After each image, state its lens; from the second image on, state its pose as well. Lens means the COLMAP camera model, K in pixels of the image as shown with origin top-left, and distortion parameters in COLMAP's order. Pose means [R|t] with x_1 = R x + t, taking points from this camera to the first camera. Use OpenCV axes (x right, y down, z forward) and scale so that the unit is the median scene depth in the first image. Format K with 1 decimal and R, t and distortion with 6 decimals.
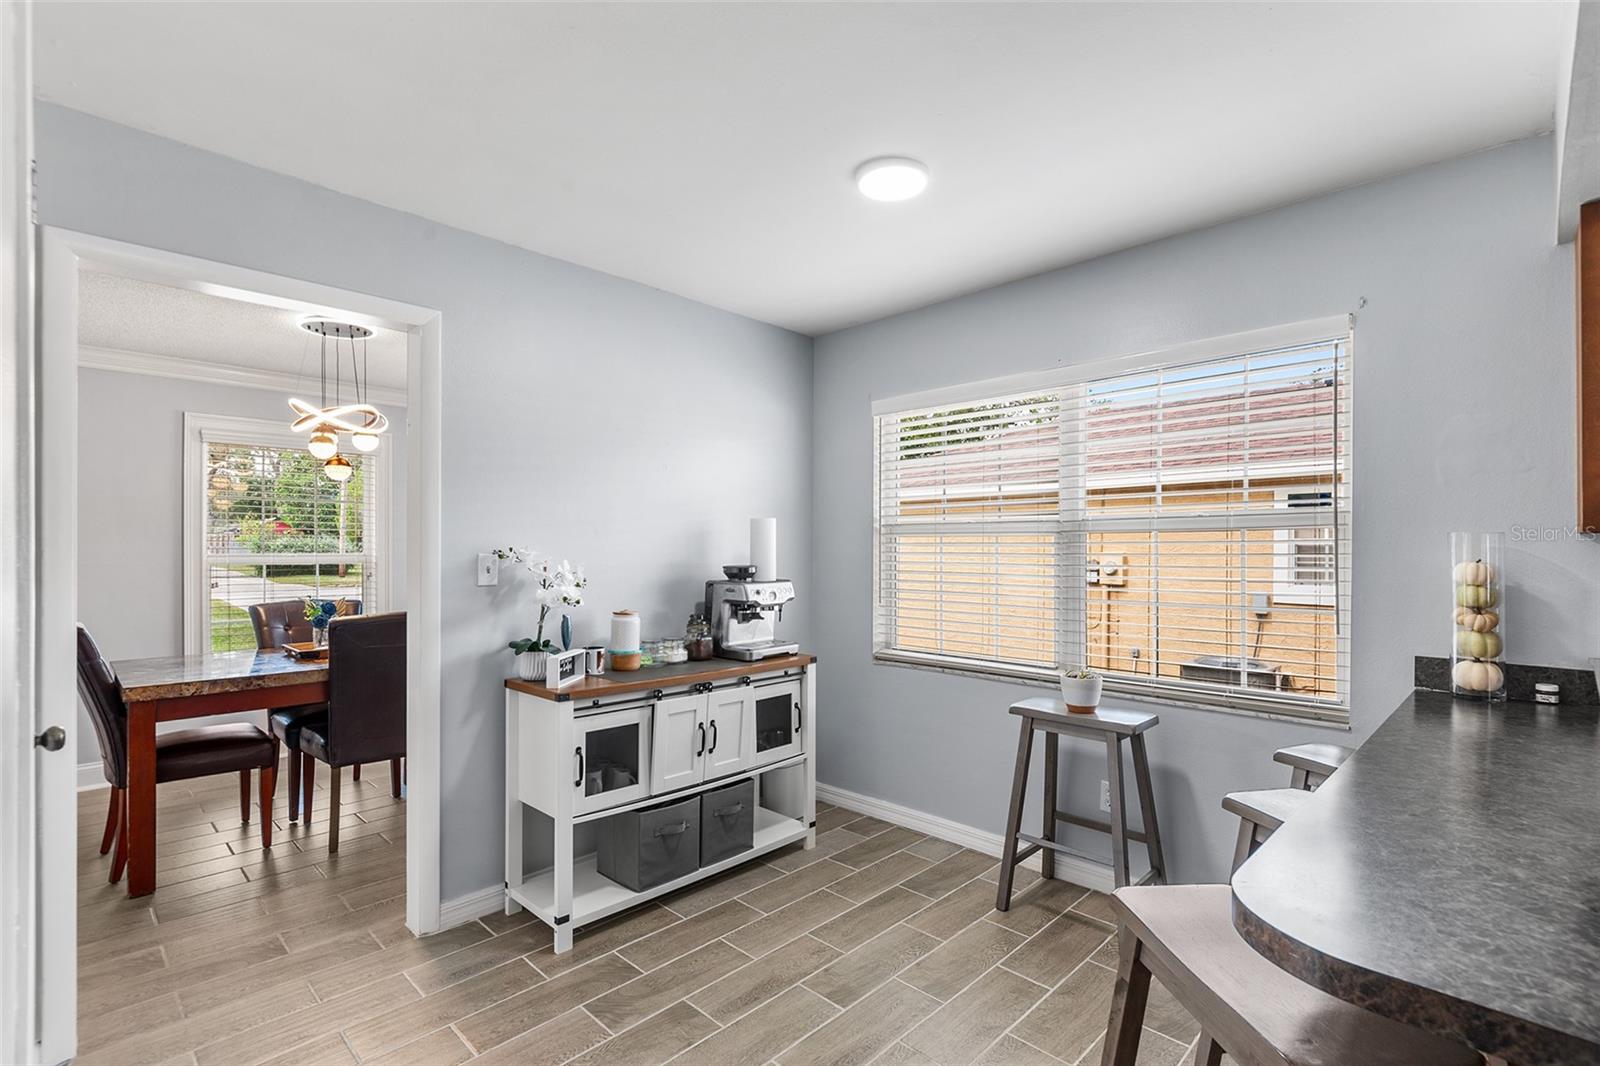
lens RADIAL K [[731.2, 0, 800.7], [0, 731.2, 547.4], [0, 0, 1]] dist [0.028633, -0.016180]
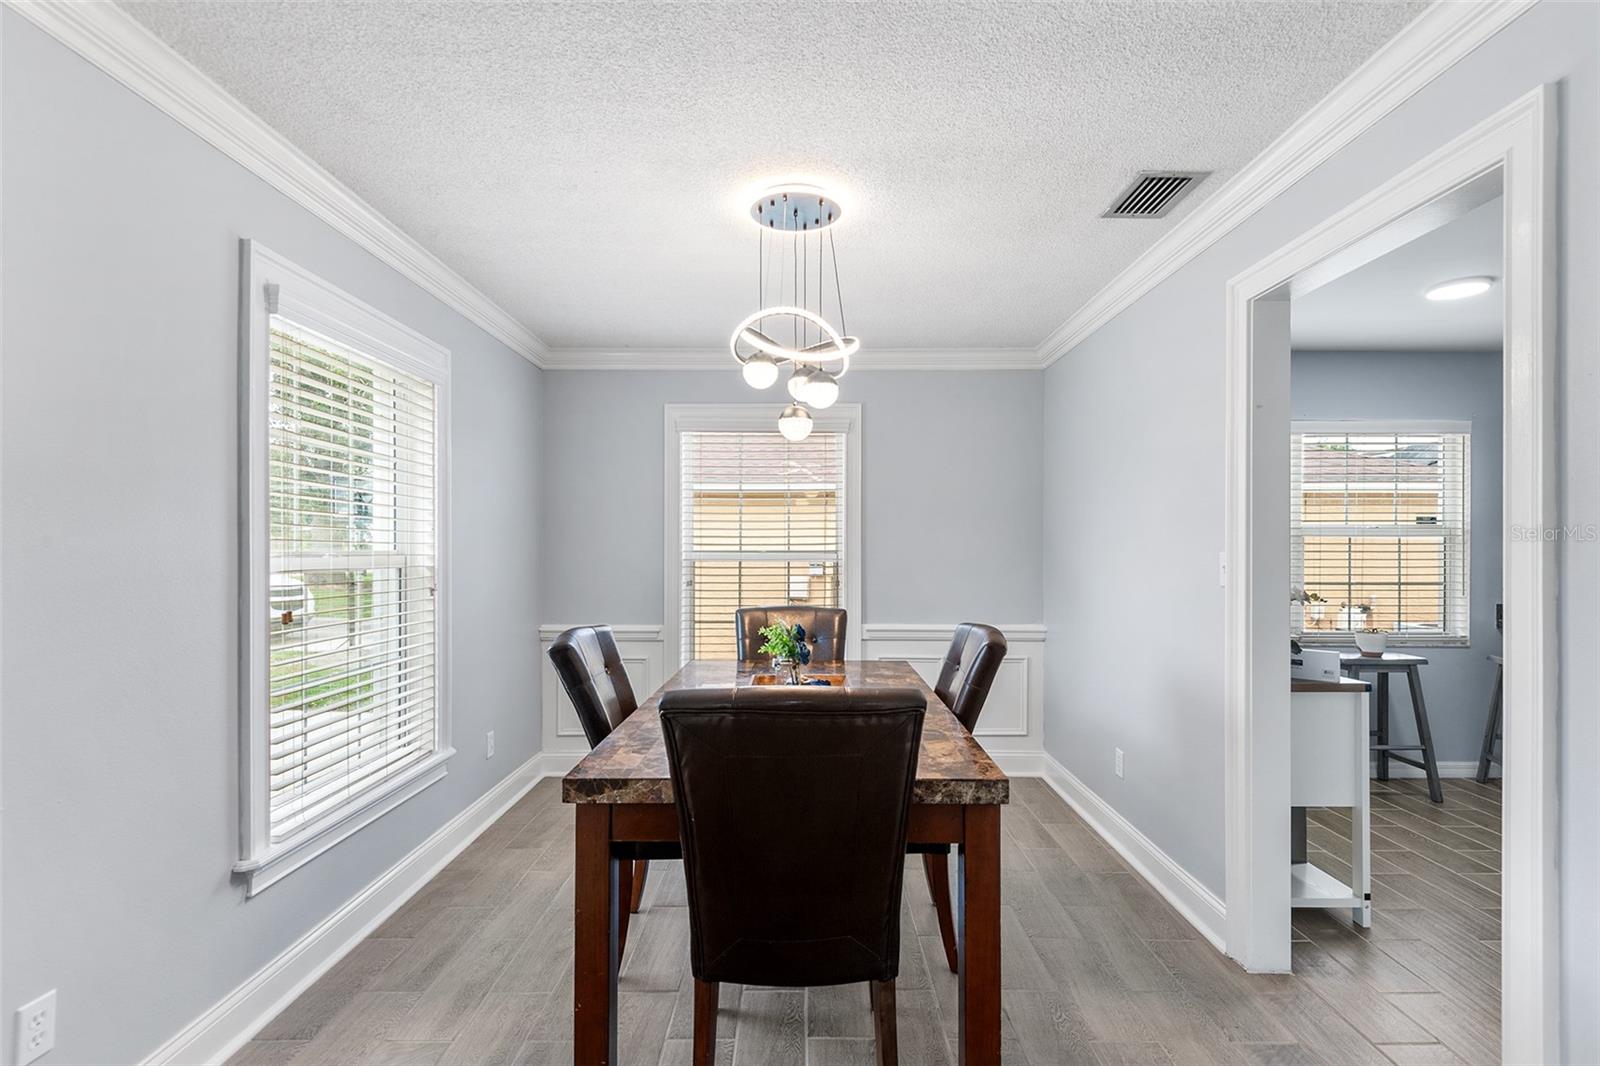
lens RADIAL K [[731.2, 0, 792.9], [0, 731.2, 544.1], [0, 0, 1]] dist [0.028633, -0.016180]
pose [[0.713667, 0.006773, 0.700453, -1.555283], [-0.009400, 0.999956, -0.000092, 0.003032], [-0.700422, -0.006518, 0.713699, 0.759261]]
